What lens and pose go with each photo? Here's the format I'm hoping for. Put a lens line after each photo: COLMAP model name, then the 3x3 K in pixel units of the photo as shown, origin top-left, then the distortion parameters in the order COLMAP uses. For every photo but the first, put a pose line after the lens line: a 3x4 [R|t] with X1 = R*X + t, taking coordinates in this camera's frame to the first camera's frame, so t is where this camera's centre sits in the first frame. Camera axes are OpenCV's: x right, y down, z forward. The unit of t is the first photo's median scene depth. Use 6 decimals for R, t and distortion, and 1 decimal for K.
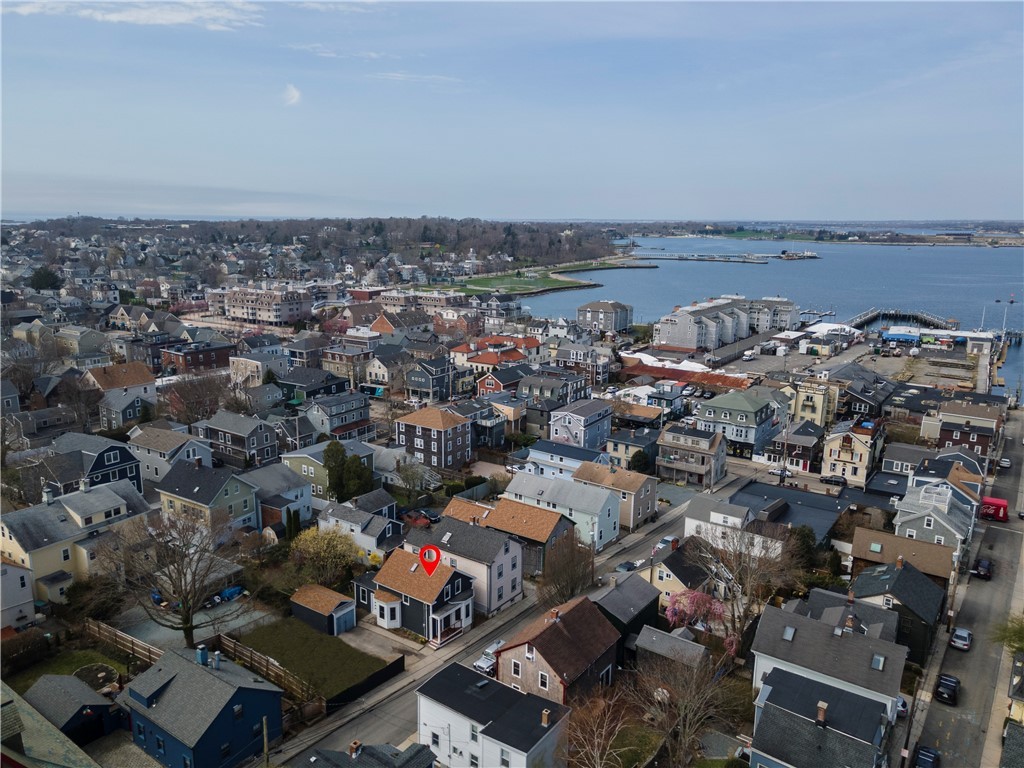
lens RADIAL K [[716.9, 0, 512.0], [0, 716.9, 384.0], [0, 0, 1]] dist [0.032171, -0.000810]
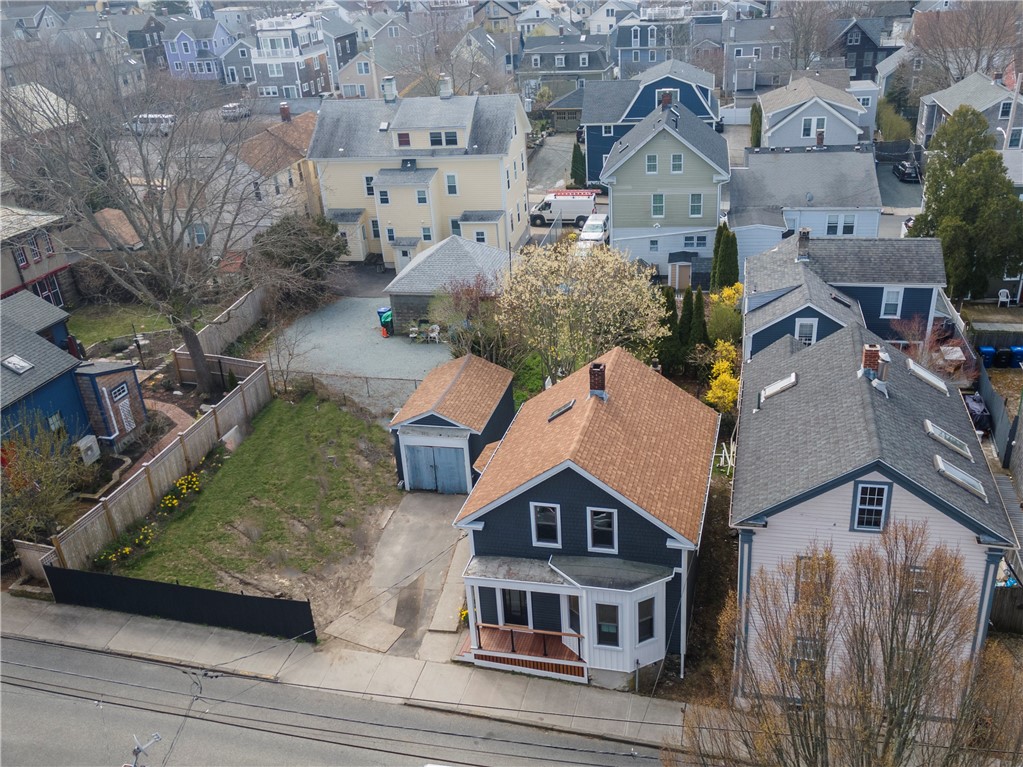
lens RADIAL K [[935.2, 0, 557.8], [0, 935.2, 429.4], [0, 0, 1]] dist [0.052220, -0.005182]
pose [[0.399394, 0.387570, -0.830827, 0.117916], [-0.139190, 0.921375, 0.362898, 0.068847], [0.906151, -0.029297, 0.421937, 0.487121]]
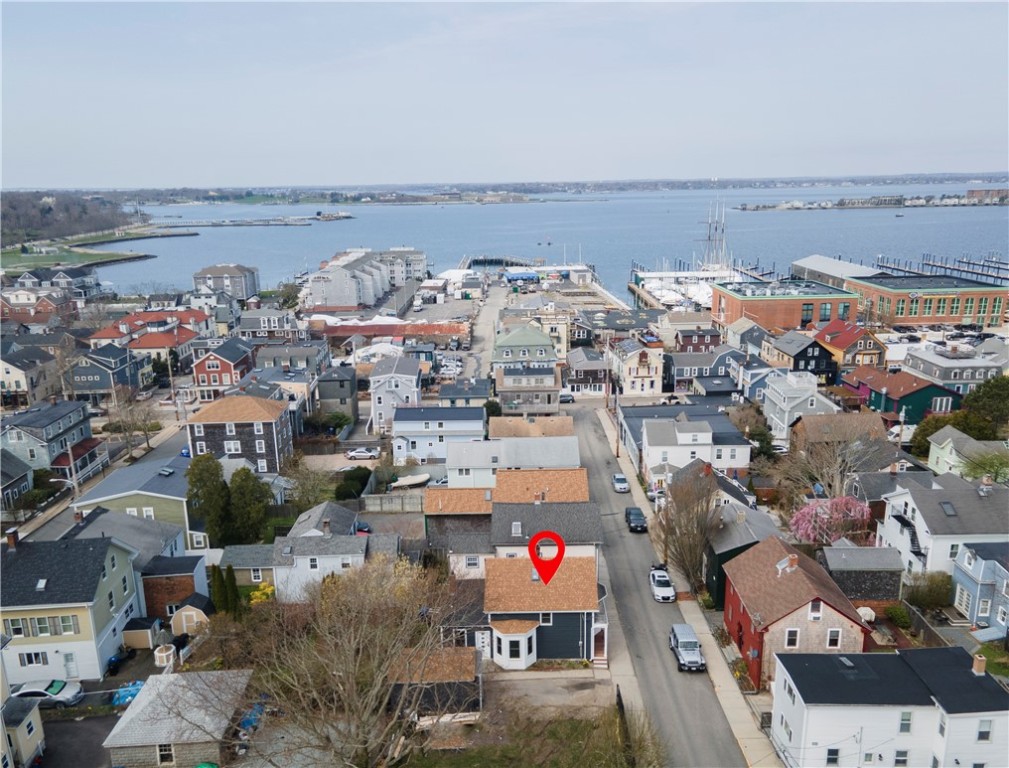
lens RADIAL K [[754.3, 0, 504.5], [0, 754.3, 384.0], [0, 0, 1]] dist [0.041383, 0.005121]
pose [[0.818201, -0.169252, 0.549454, -0.320524], [0.150282, 0.985421, 0.079757, 0.001194], [-0.554943, 0.017316, 0.831708, 0.224910]]
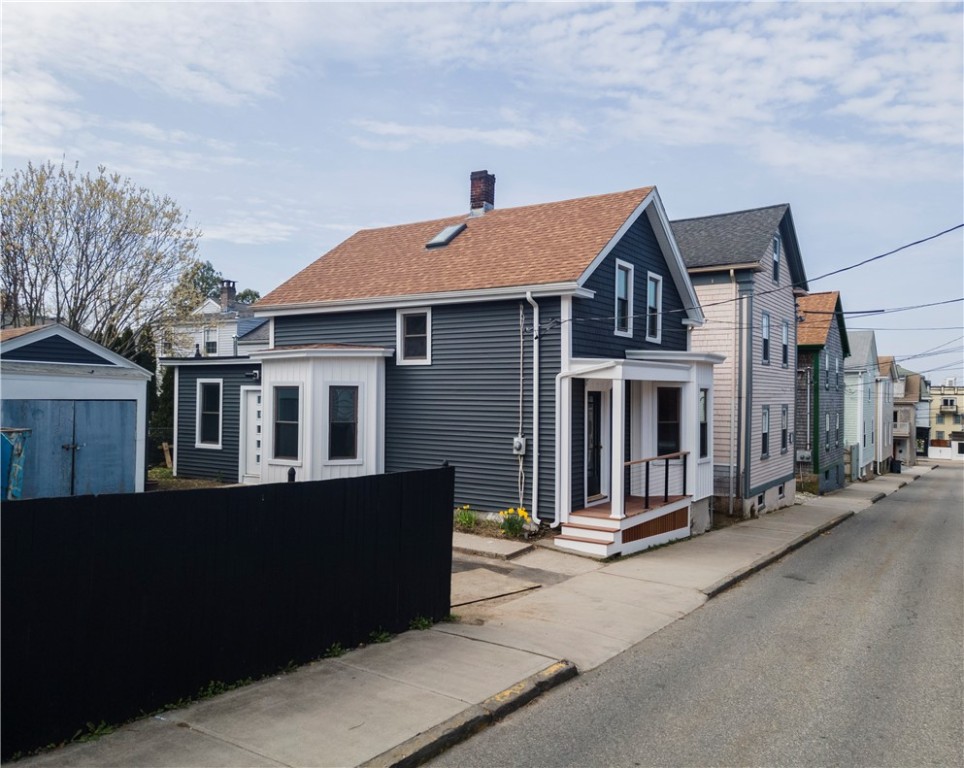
lens RADIAL K [[735.4, 0, 501.1], [0, 735.4, 398.1], [0, 0, 1]] dist [0.057655, 0.001280]
pose [[0.997309, -0.002650, 0.073265, -0.079687], [0.017299, 0.979634, -0.200045, 0.204999], [-0.071243, 0.200774, 0.977044, 0.464068]]
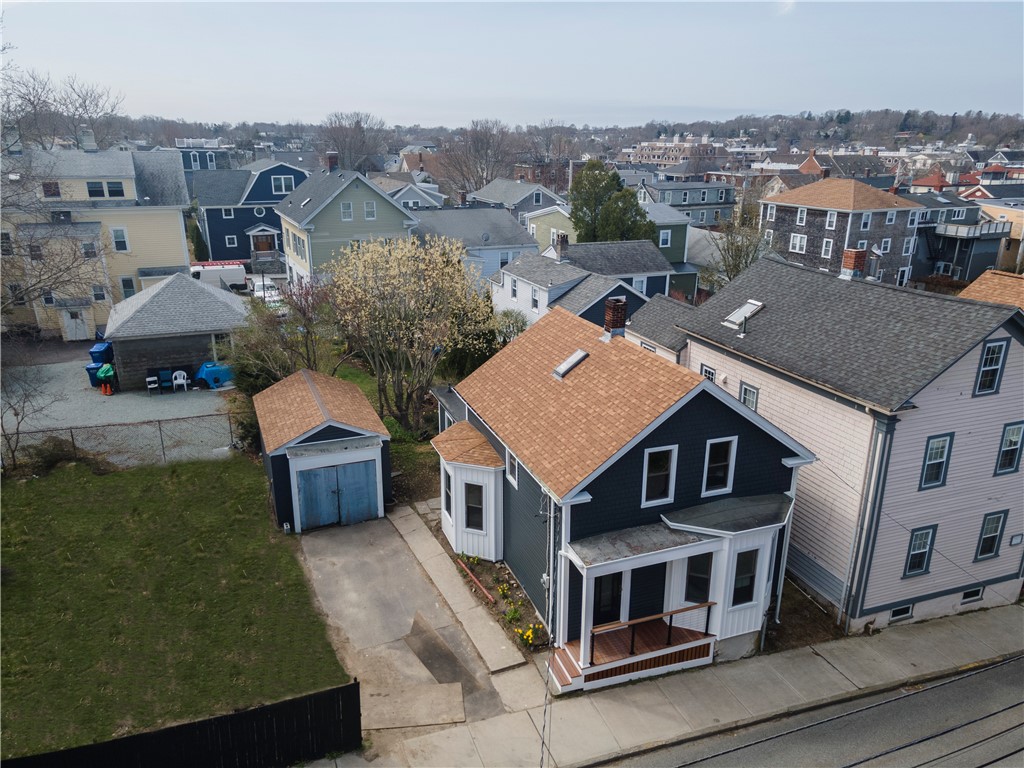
lens RADIAL K [[744.7, 0, 518.7], [0, 744.7, 382.8], [0, 0, 1]] dist [-0.010157, 0.110702]
pose [[0.840310, 0.161914, -0.517362, -0.005025], [-0.106540, 0.985068, 0.135243, 0.133694], [0.531535, -0.058526, 0.845012, 0.444787]]
